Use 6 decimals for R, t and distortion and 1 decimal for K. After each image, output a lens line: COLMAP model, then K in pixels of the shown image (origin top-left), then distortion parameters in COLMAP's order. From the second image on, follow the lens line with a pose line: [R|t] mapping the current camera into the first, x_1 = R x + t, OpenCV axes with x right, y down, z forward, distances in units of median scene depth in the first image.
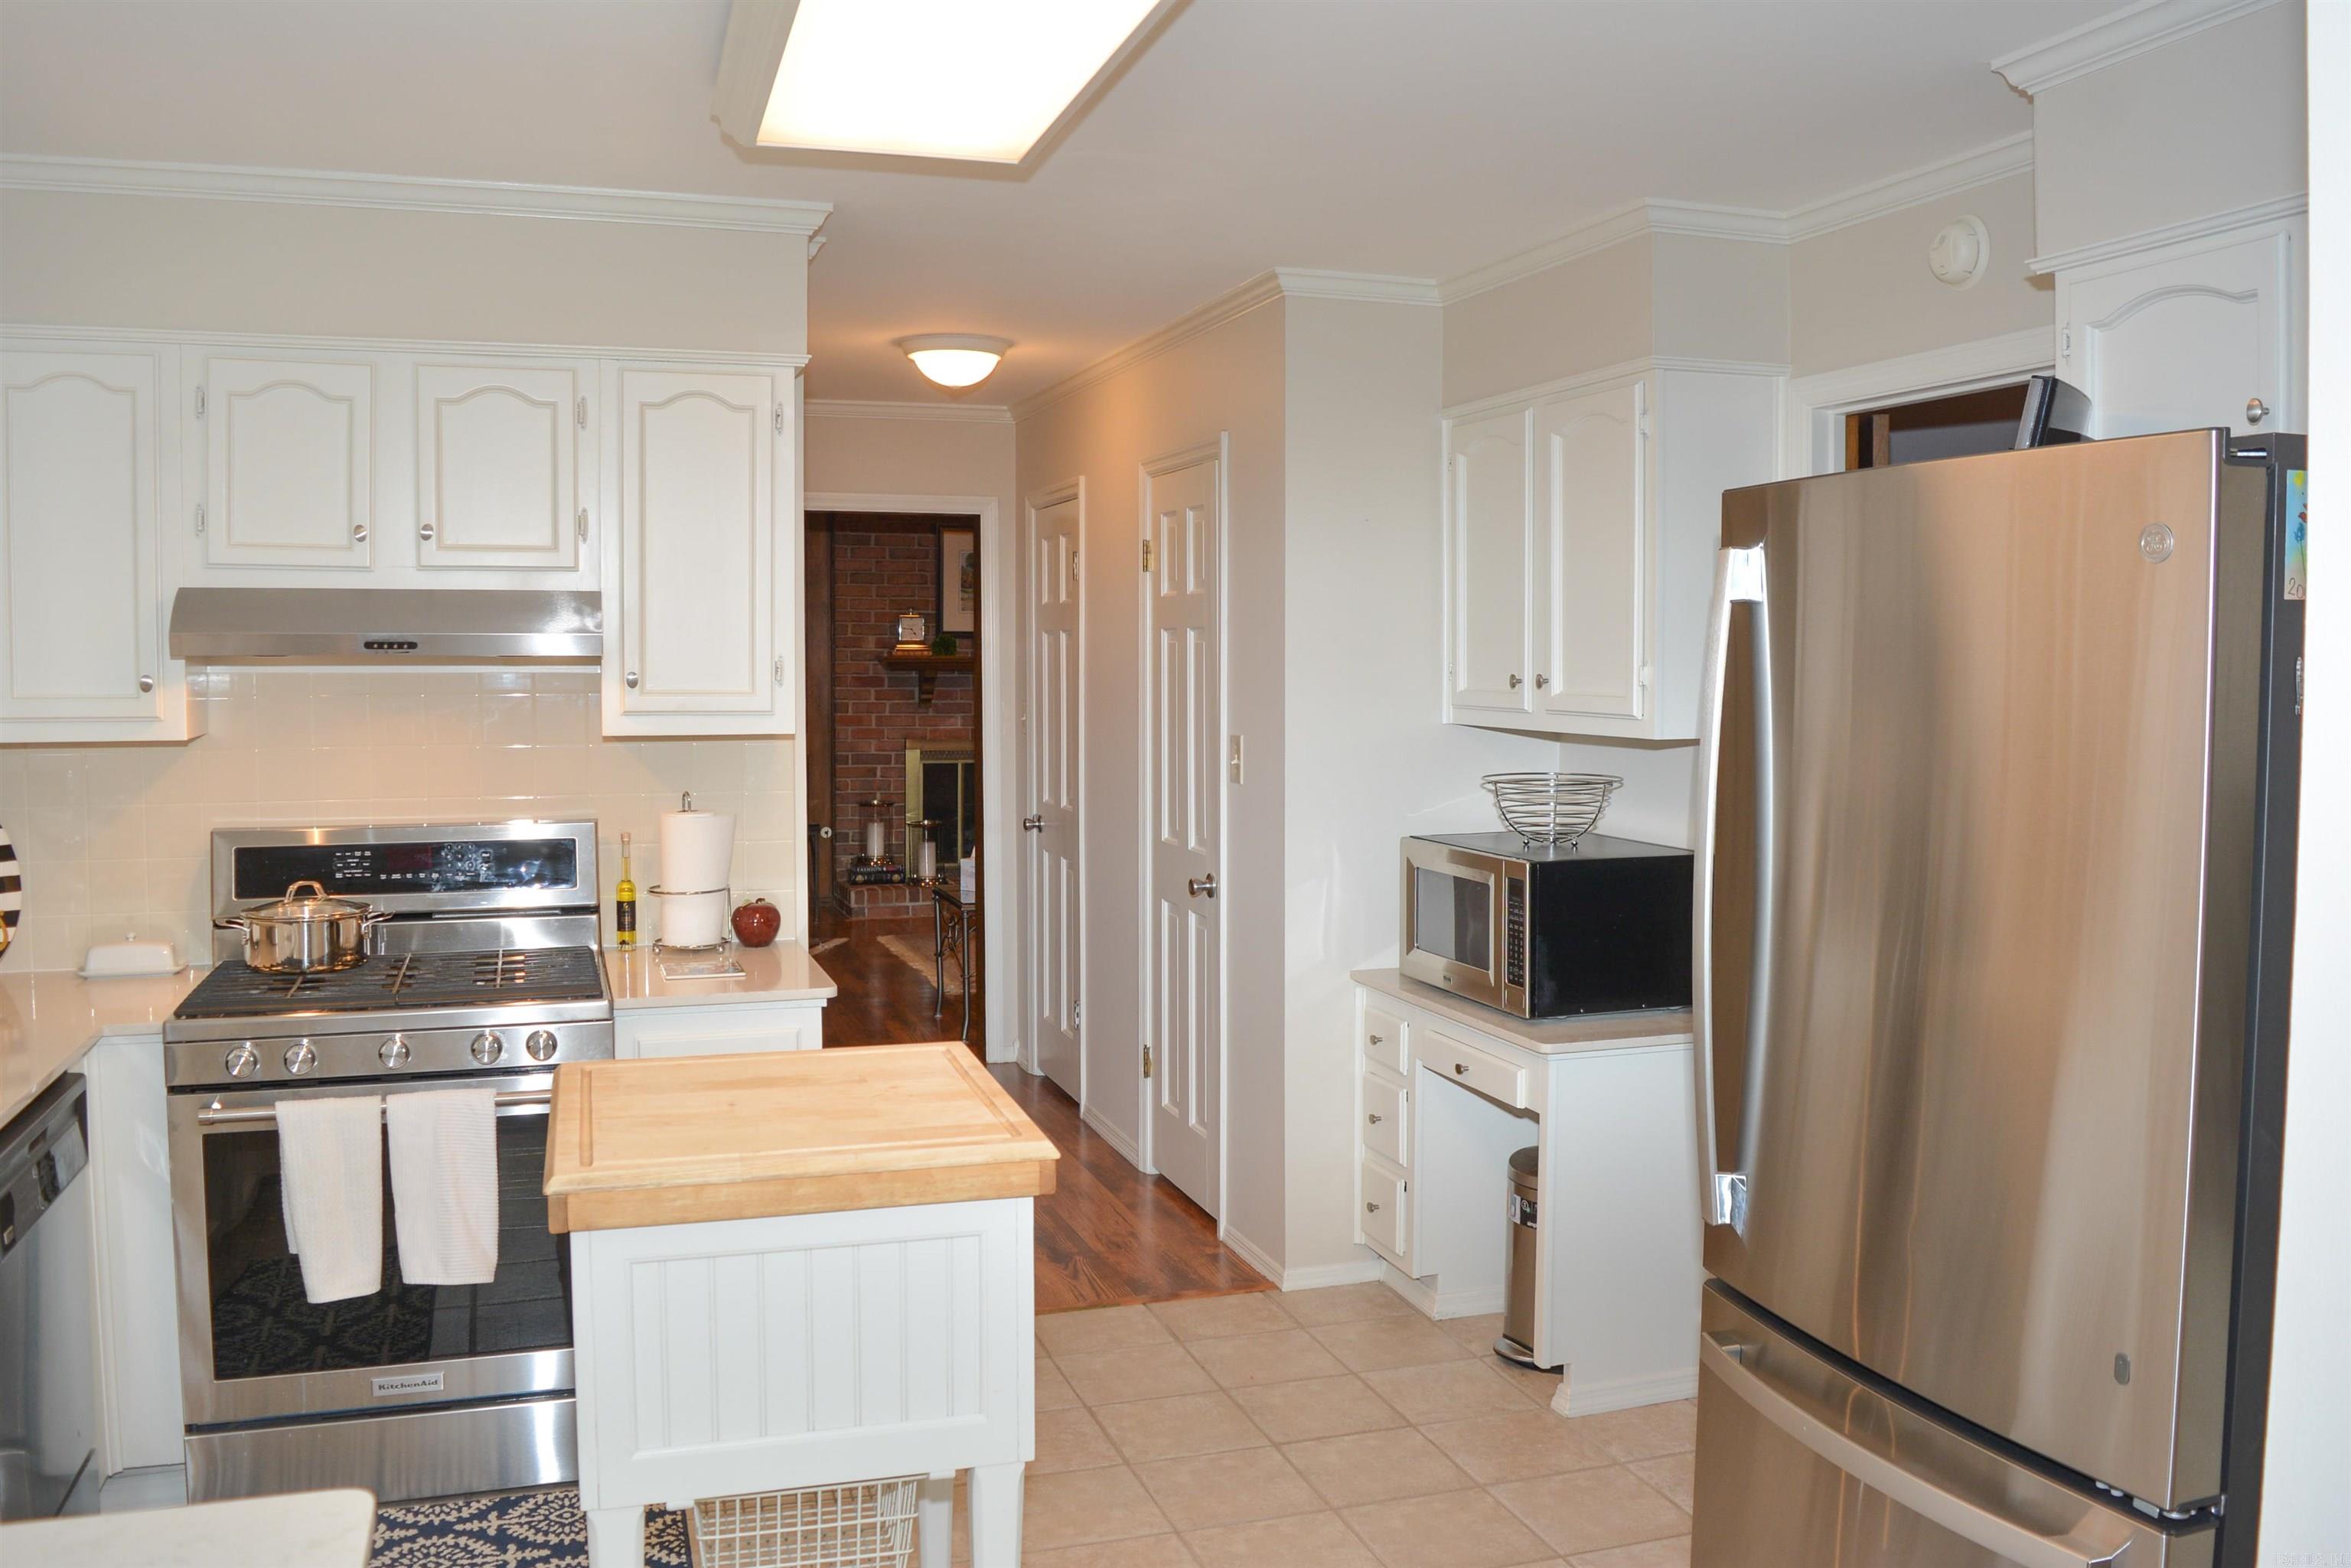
lens RADIAL K [[1944.3, 0, 1180.5], [0, 1944.3, 756.3], [0, 0, 1]] dist [-0.076716, -0.001949]
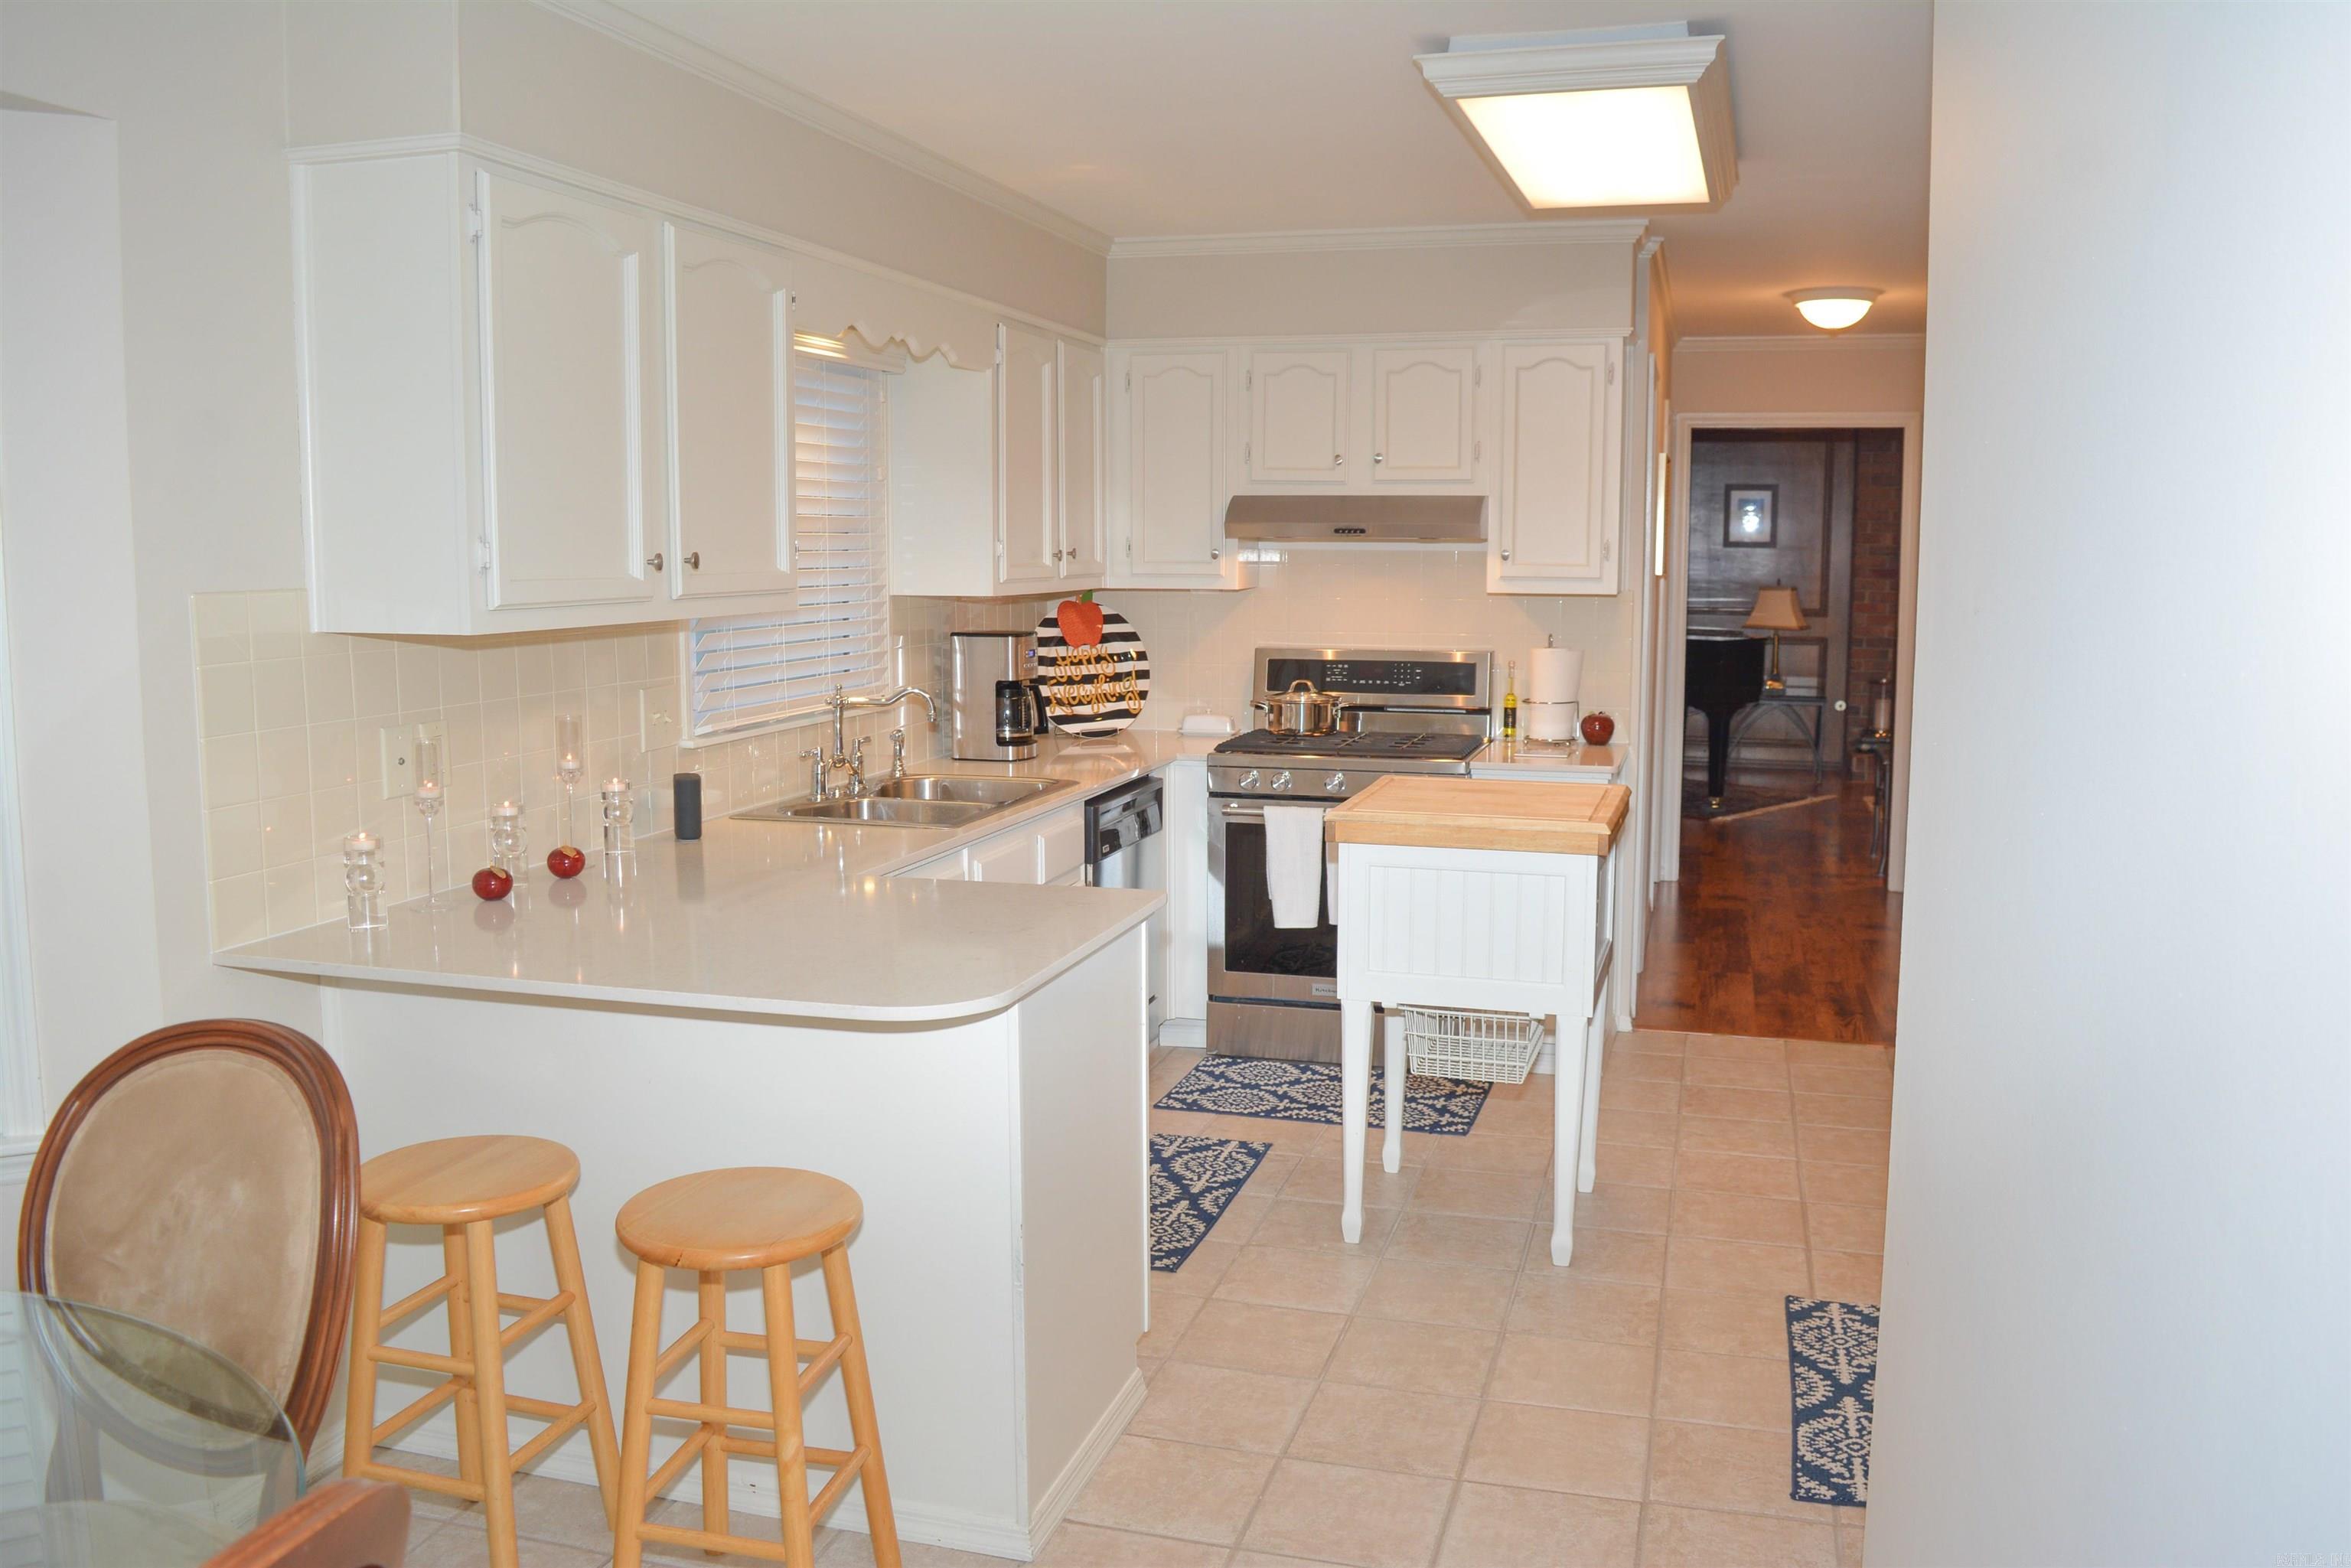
lens RADIAL K [[1852.5, 0, 1180.3], [0, 1852.5, 762.9], [0, 0, 1]] dist [-0.089476, 0.014295]
pose [[0.823495, 0.066438, -0.563420, 0.229008], [-0.032153, 0.996989, 0.070569, 0.019867], [0.566411, -0.039998, 0.823151, -0.228036]]
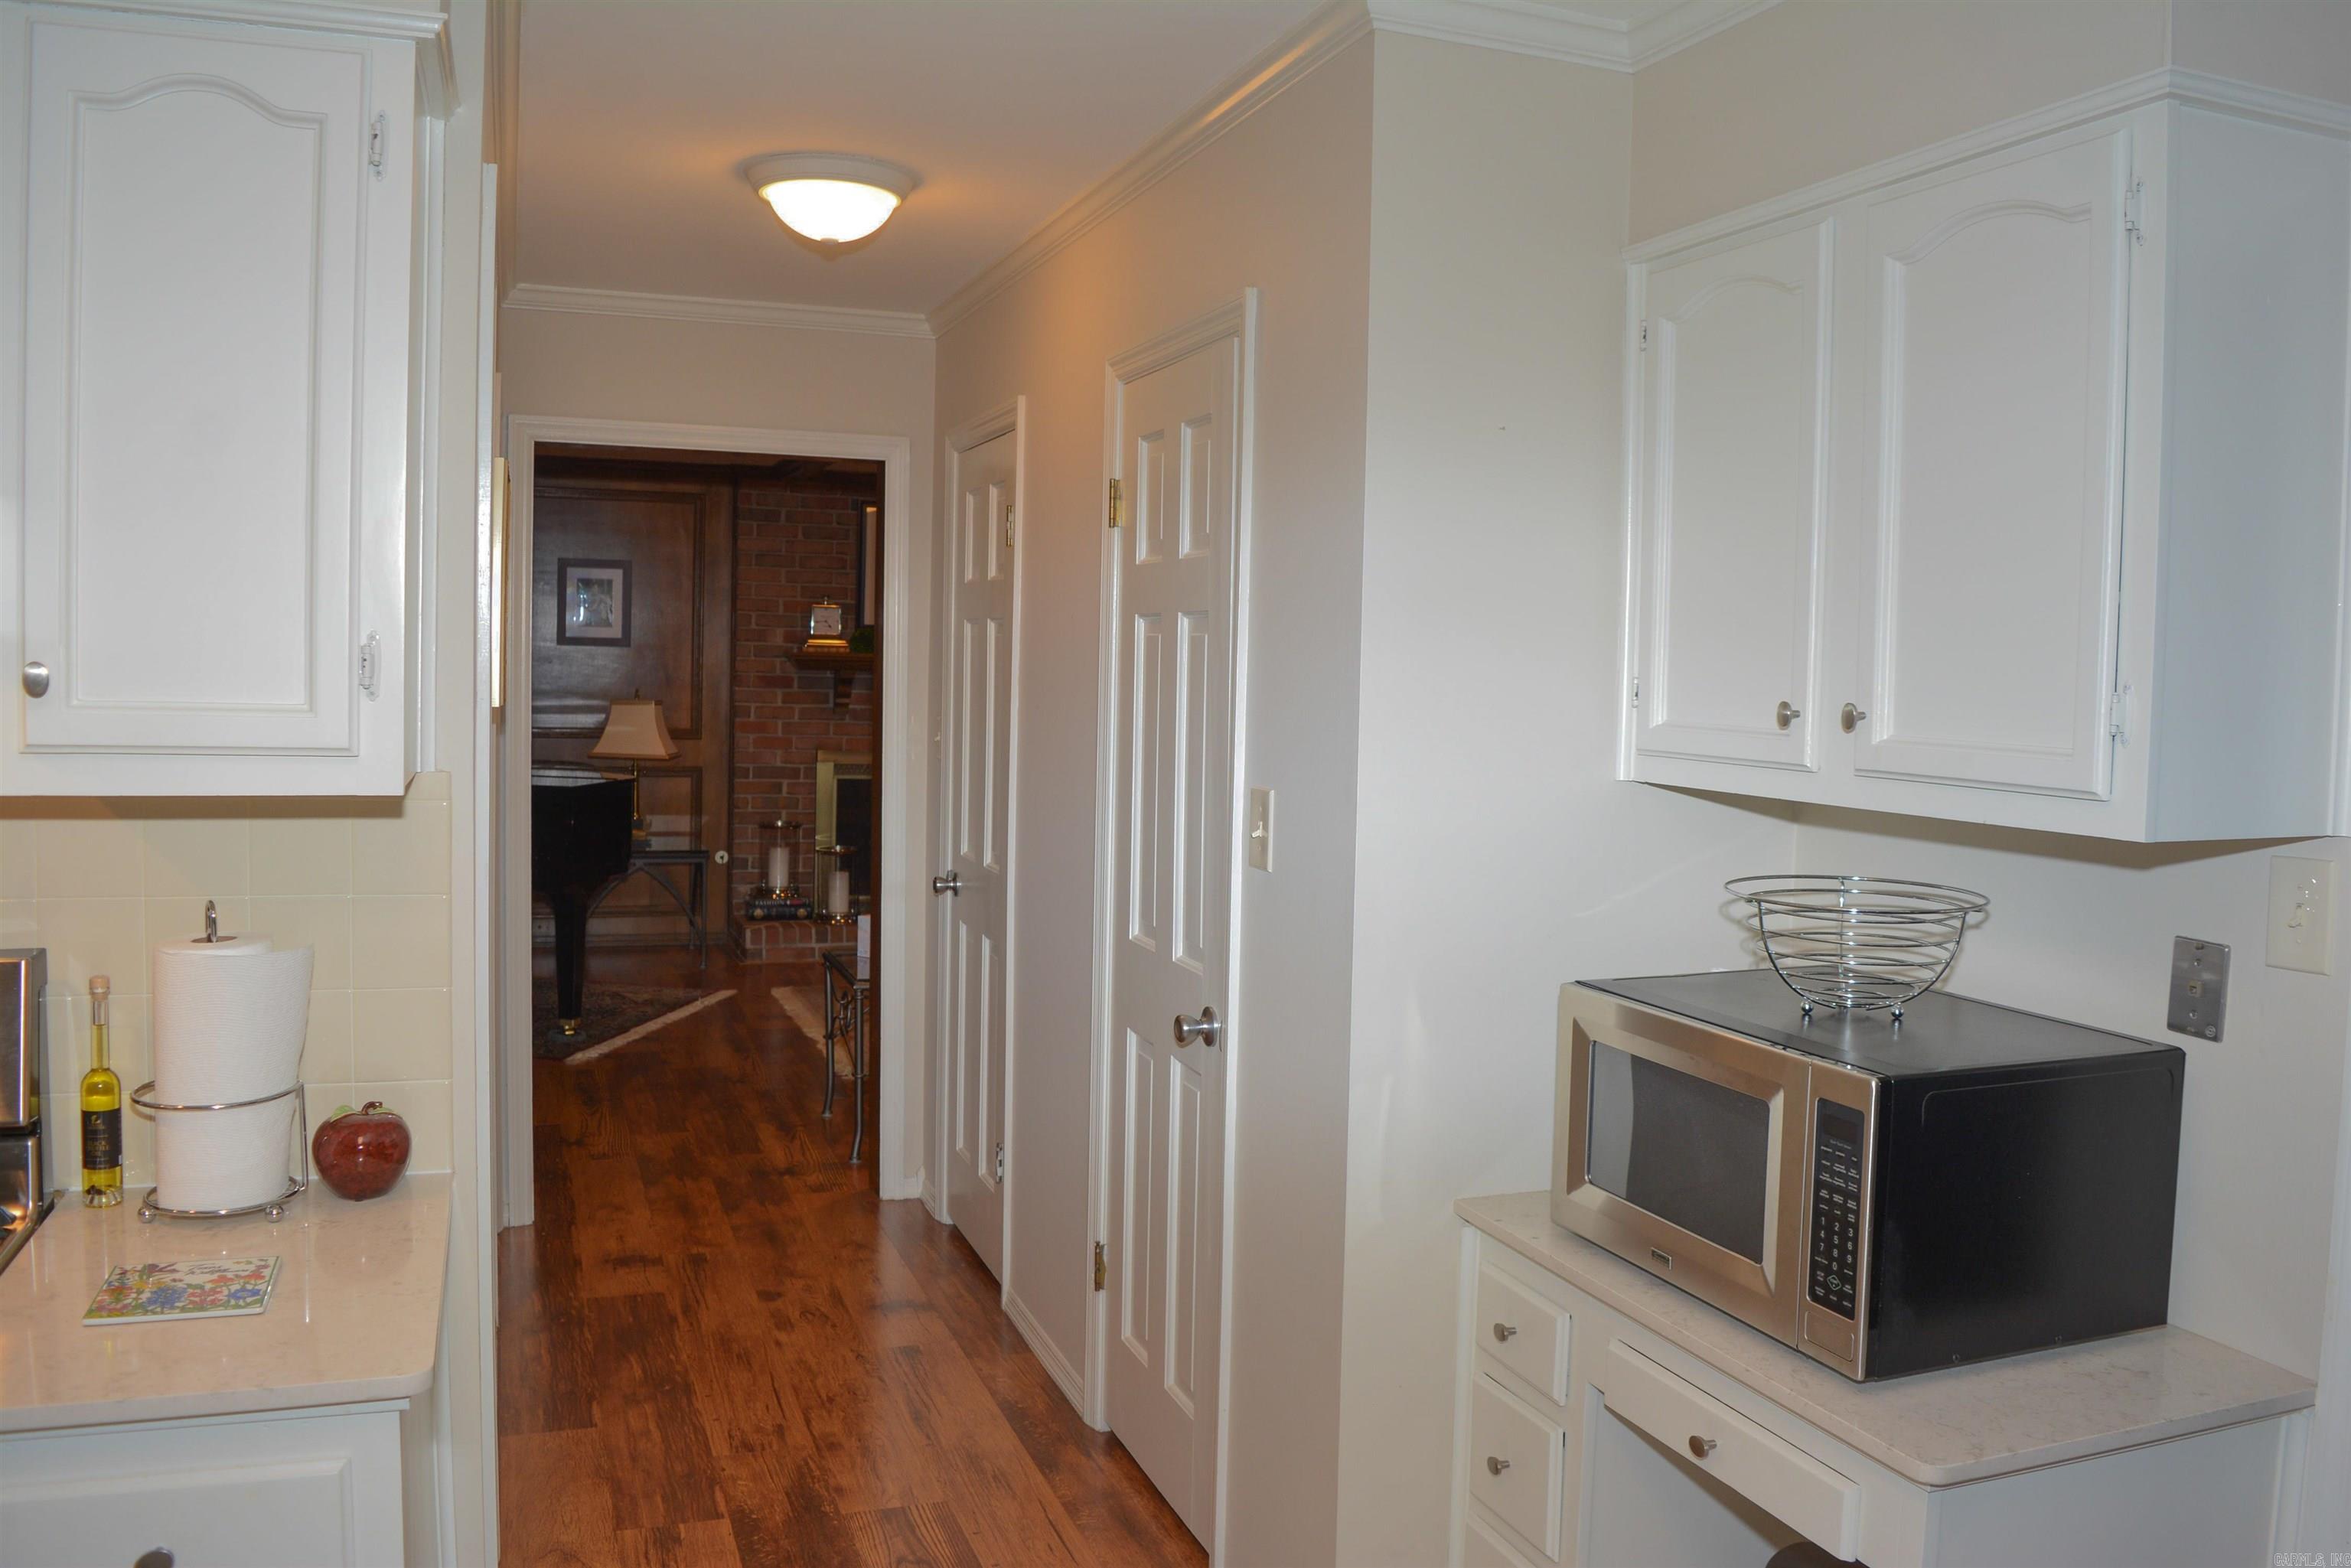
lens RADIAL K [[1852.5, 0, 1180.3], [0, 1852.5, 762.9], [0, 0, 1]] dist [-0.089476, 0.014295]
pose [[0.999348, 0.020313, 0.029863, -0.012777], [-0.020406, 0.999788, 0.002809, -0.018658], [-0.029799, -0.003416, 0.999550, 0.394208]]
